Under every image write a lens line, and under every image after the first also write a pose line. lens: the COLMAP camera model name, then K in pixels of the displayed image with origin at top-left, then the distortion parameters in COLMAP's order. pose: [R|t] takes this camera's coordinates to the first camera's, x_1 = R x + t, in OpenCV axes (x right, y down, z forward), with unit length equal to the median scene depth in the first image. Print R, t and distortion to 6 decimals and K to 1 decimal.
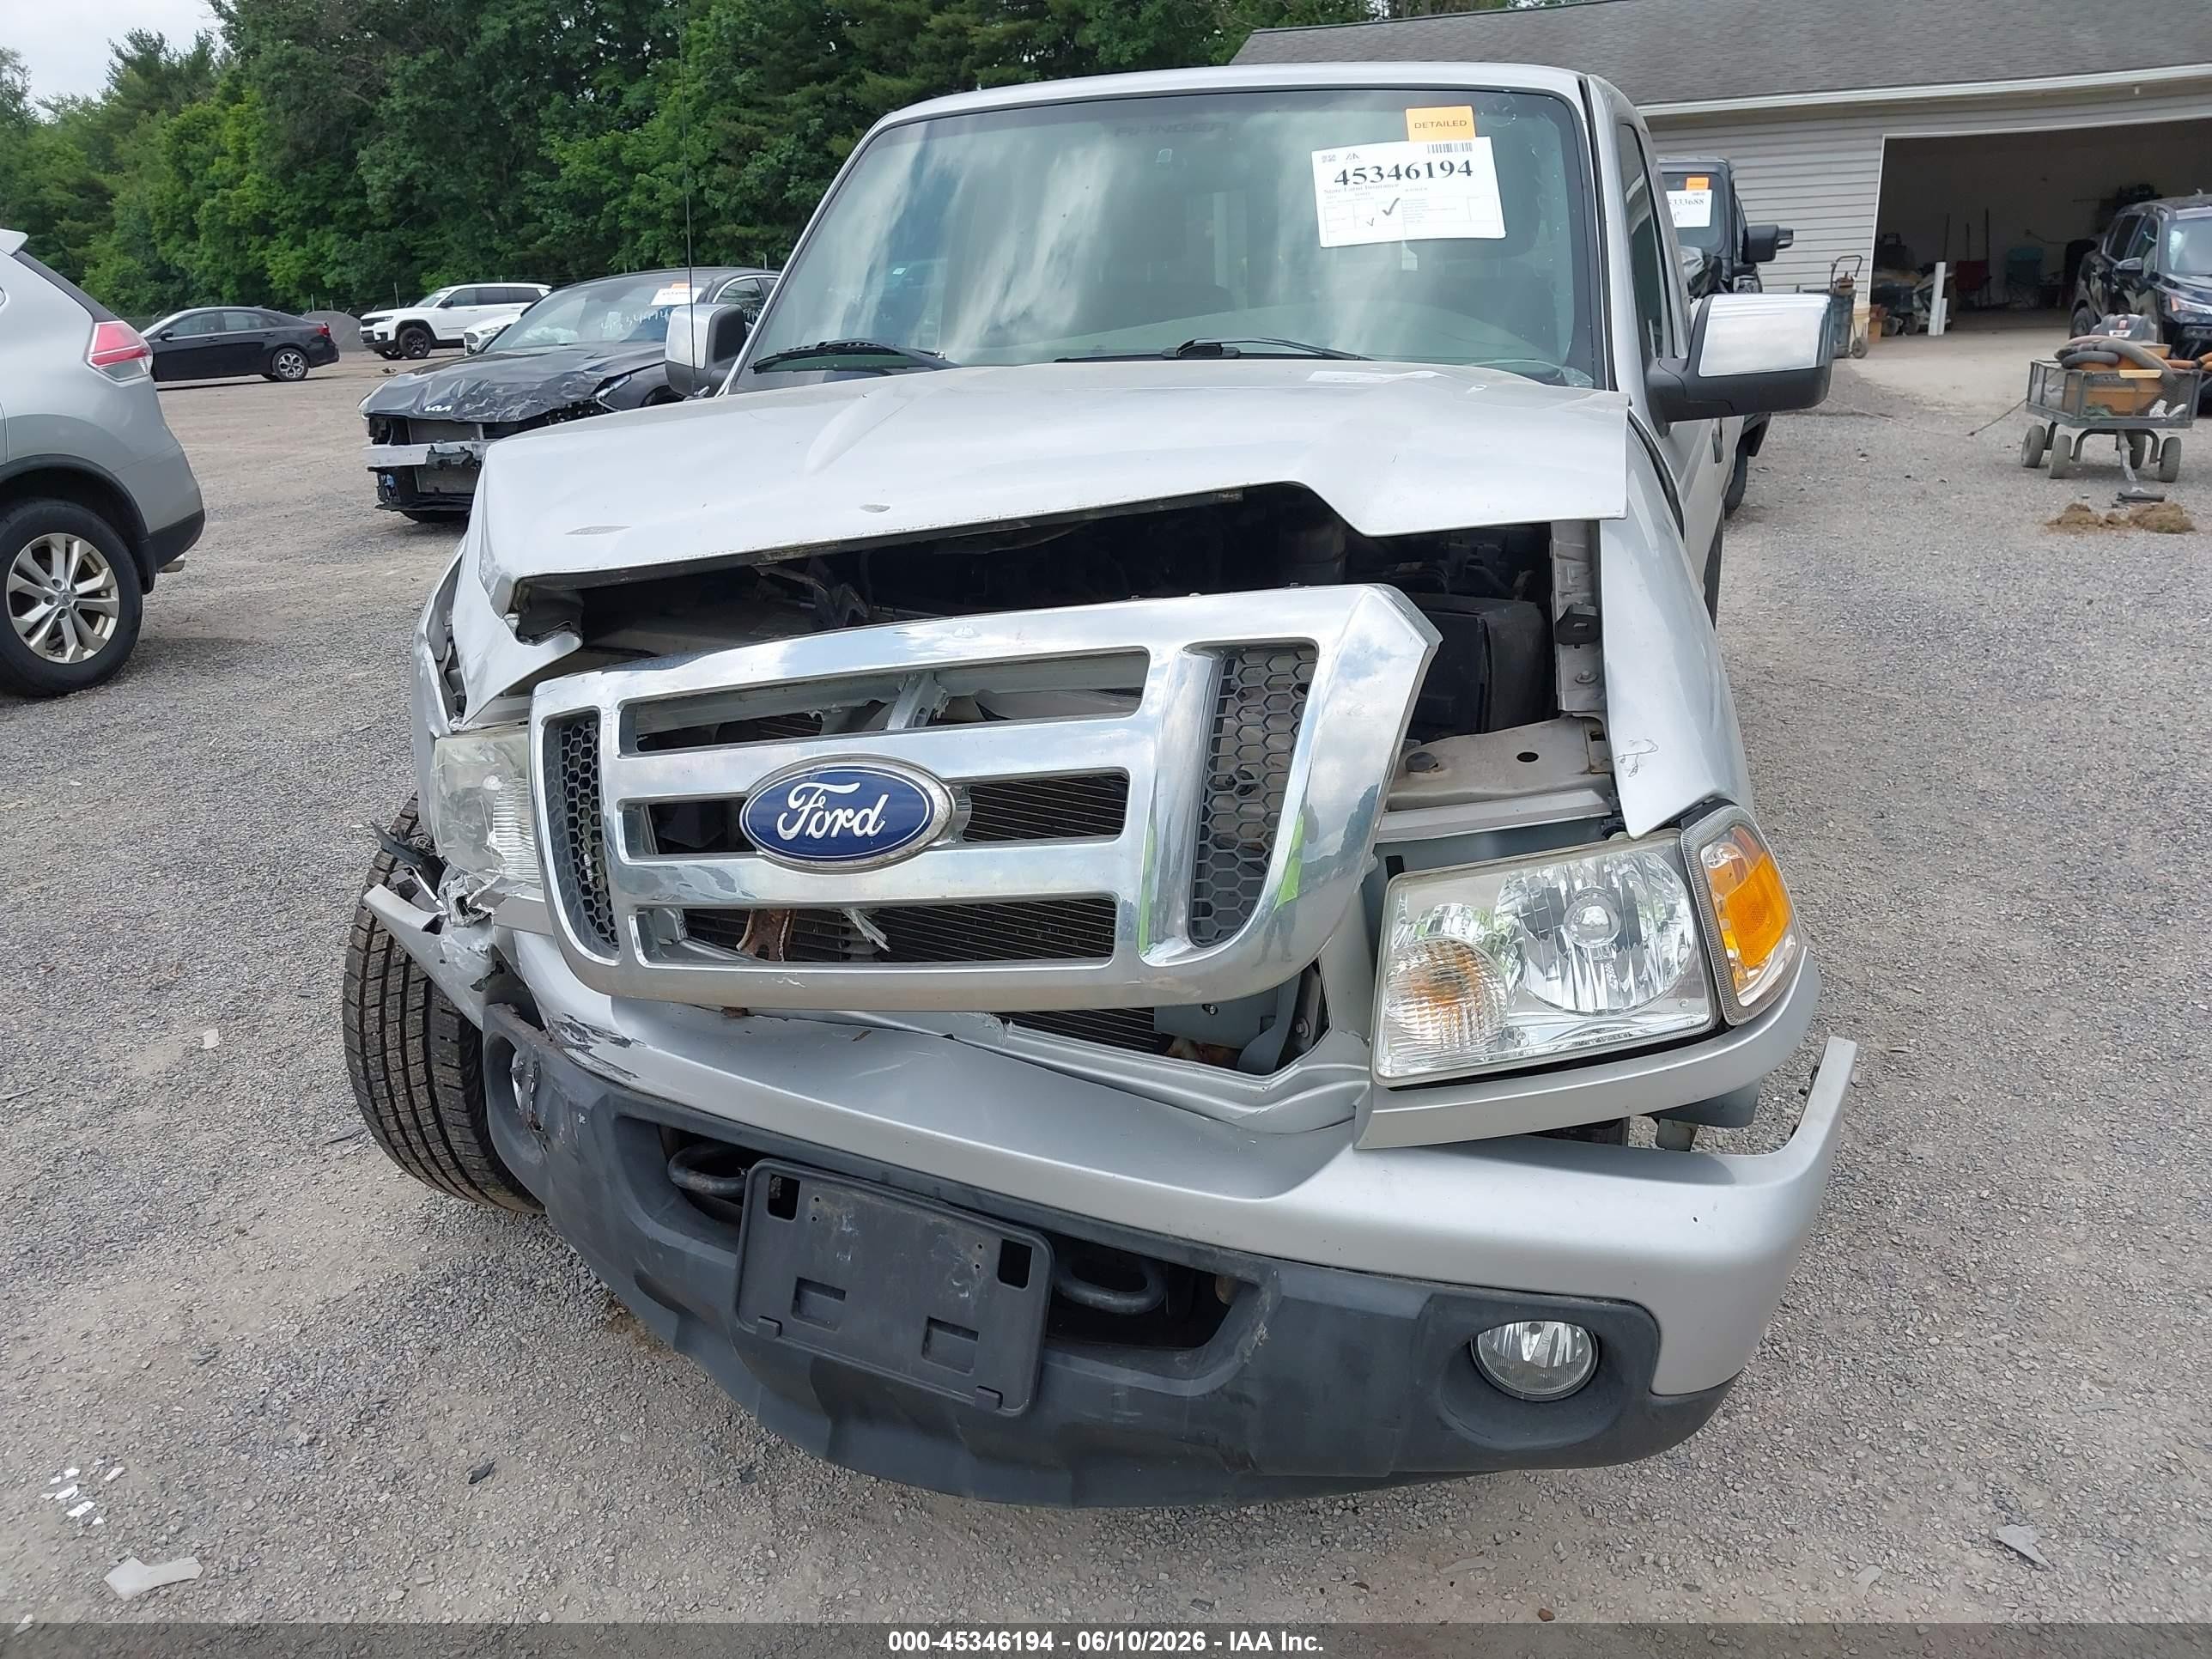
lens RADIAL K [[1753.1, 0, 1107.2], [0, 1753.1, 809.5], [0, 0, 1]] dist [0.067418, -0.089081]
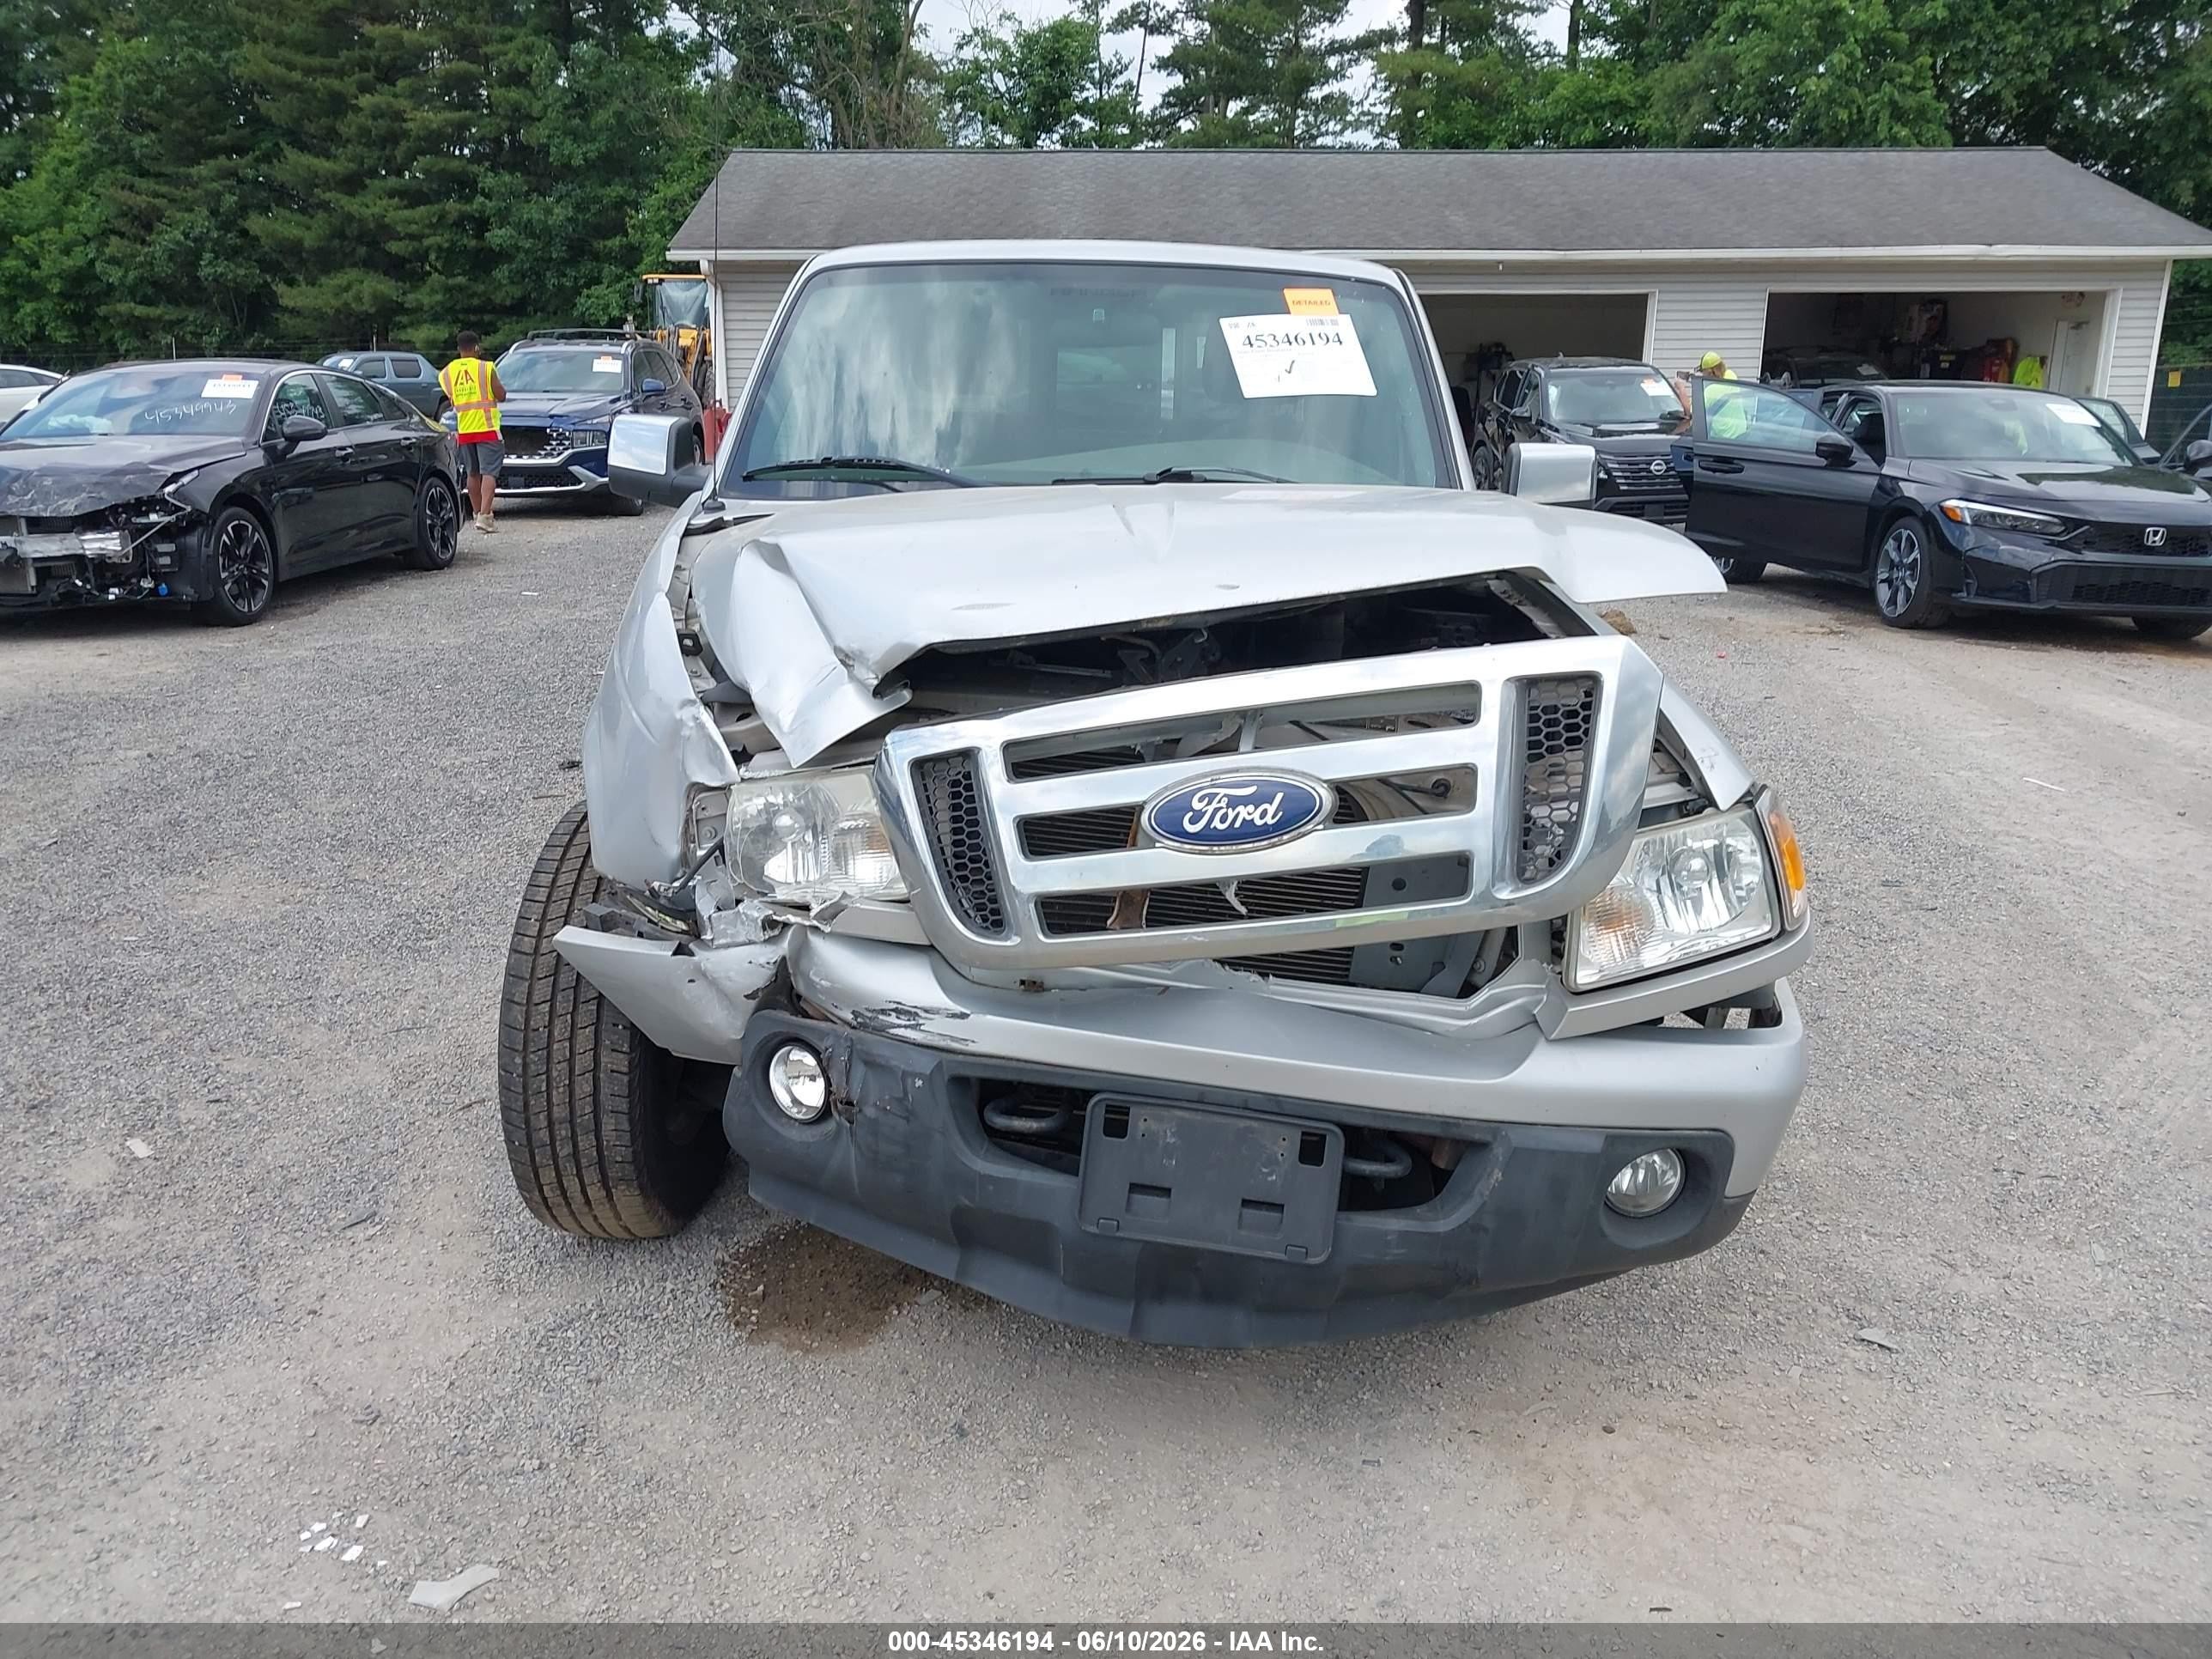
lens RADIAL K [[1757.3, 0, 1106.0], [0, 1757.3, 829.5], [0, 0, 1]] dist [0.096451, -0.068465]
pose [[0.952451, -0.036352, 0.302516, -0.570182], [0.051793, 0.997724, -0.043174, 0.061017], [-0.300258, 0.056789, 0.952166, -0.239313]]
